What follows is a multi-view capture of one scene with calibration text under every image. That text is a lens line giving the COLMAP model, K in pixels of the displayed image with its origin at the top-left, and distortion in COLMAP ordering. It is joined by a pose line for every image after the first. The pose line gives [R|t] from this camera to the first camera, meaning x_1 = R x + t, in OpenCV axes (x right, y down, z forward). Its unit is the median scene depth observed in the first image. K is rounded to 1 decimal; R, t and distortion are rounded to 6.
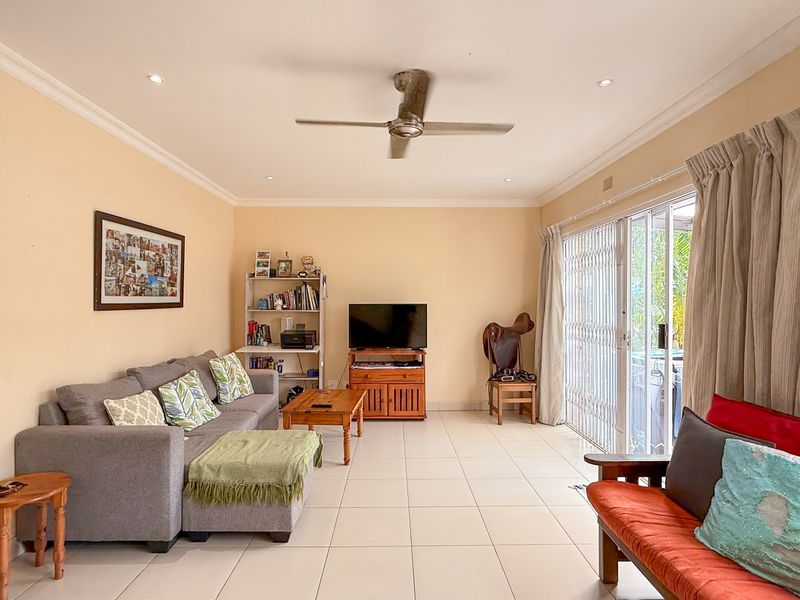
lens RADIAL K [[447.3, 0, 400.0], [0, 447.3, 300.0], [0, 0, 1]] dist [0.001657, 0.000415]
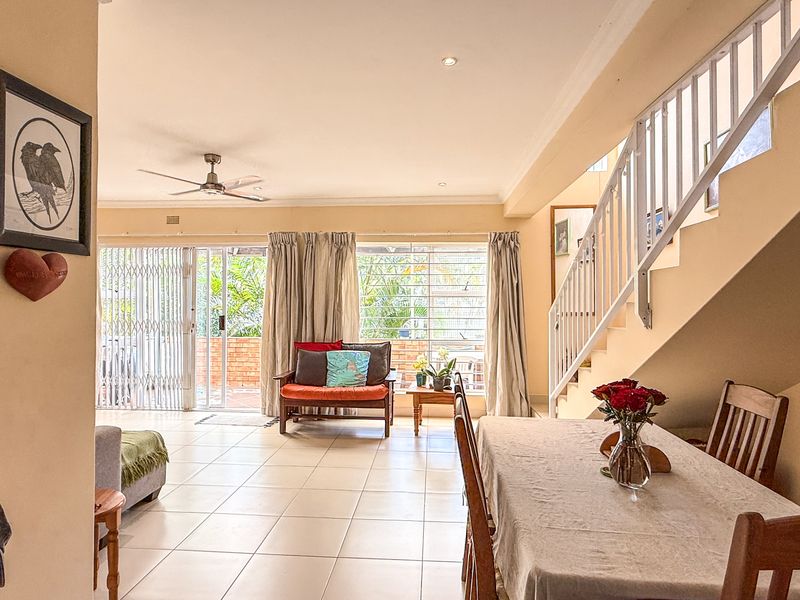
lens RADIAL K [[481.3, 0, 400.0], [0, 481.3, 300.0], [0, 0, 1]] dist [-0.001030, -0.000842]
pose [[0.092546, -0.000664, 0.995708, -1.070912], [-0.000504, 1.000000, 0.000714, -0.006335], [-0.995708, -0.000568, 0.092545, 0.141554]]
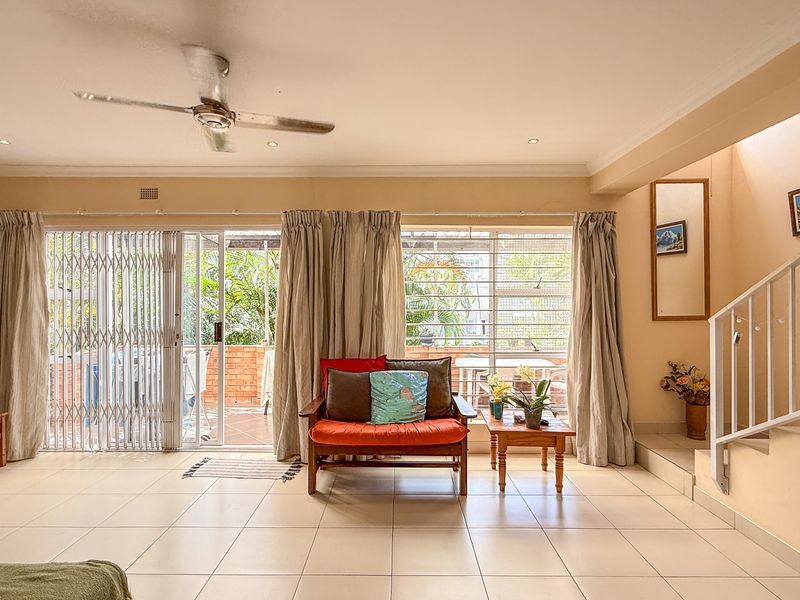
lens RADIAL K [[447.3, 0, 400.0], [0, 447.3, 300.0], [0, 0, 1]] dist [0.001657, 0.000415]
pose [[0.028100, 0.000846, 0.999605, -0.611951], [0.001708, 0.999998, -0.000894, -0.007126], [-0.999604, 0.001732, 0.028098, 0.405066]]
